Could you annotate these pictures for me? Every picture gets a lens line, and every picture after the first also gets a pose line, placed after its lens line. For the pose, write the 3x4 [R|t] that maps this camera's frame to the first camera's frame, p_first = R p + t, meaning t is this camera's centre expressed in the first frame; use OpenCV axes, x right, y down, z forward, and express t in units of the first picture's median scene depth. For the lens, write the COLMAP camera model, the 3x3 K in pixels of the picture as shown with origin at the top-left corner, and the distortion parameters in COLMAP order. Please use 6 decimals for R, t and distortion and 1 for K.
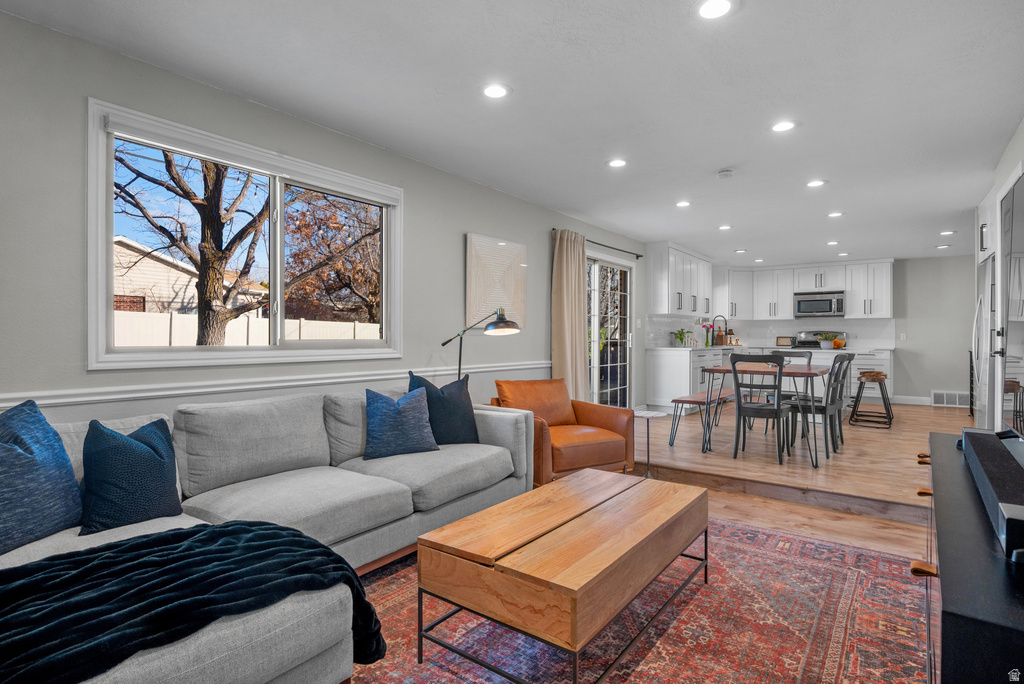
lens RADIAL K [[520.3, 0, 512.0], [0, 520.3, 342.0], [0, 0, 1]] dist [0.000636, 0.000147]
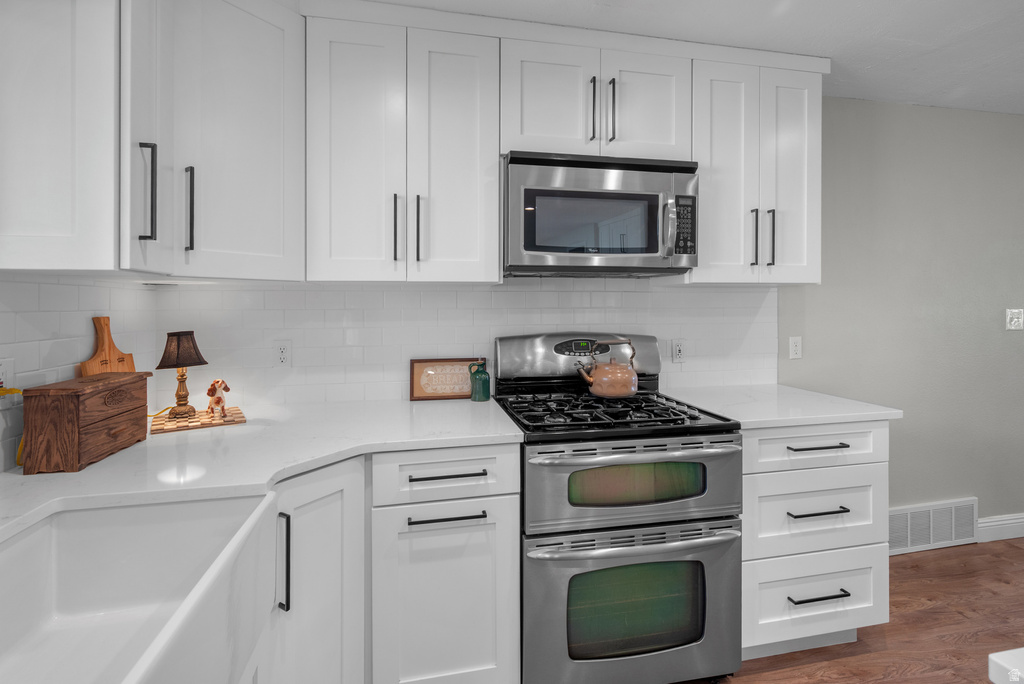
lens RADIAL K [[483.4, 0, 513.1], [0, 483.4, 302.3], [0, 0, 1]] dist [-0.001403, -0.000273]
pose [[0.647695, -0.007146, 0.761866, 0.412803], [0.010981, 0.999940, 0.000043, -0.036700], [-0.761820, 0.008338, 0.647735, 0.904707]]
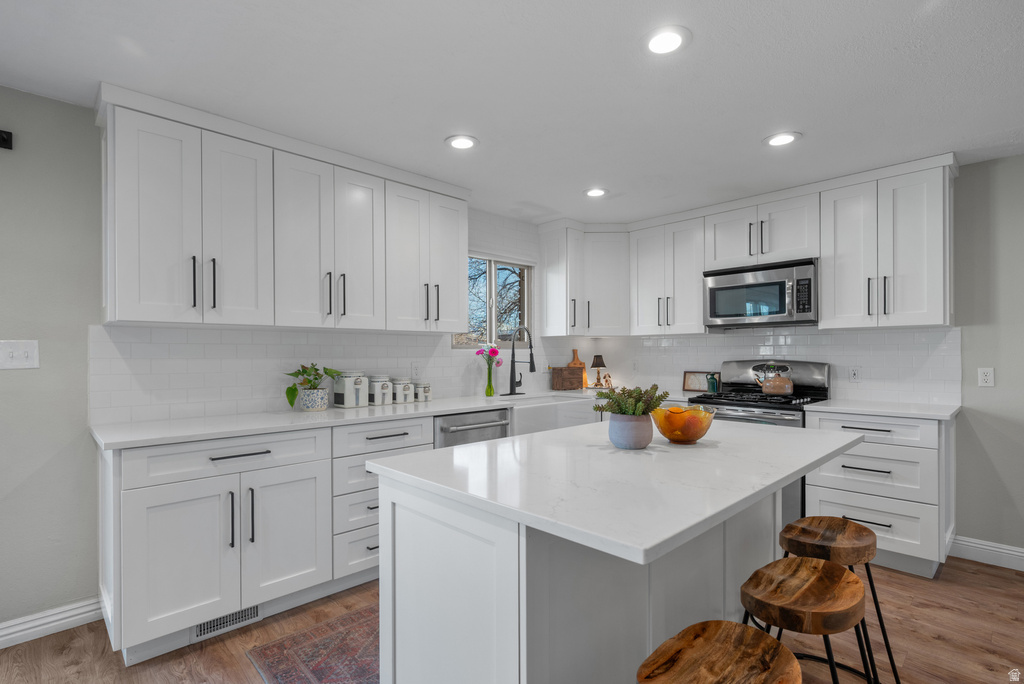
lens RADIAL K [[496.5, 0, 515.8], [0, 496.5, 360.0], [0, 0, 1]] dist [0.002660, 0.000503]
pose [[0.989614, -0.007844, -0.143536, 0.460297], [0.008482, 0.999957, 0.003837, -0.024768], [0.143499, -0.005015, 0.989638, 0.587896]]
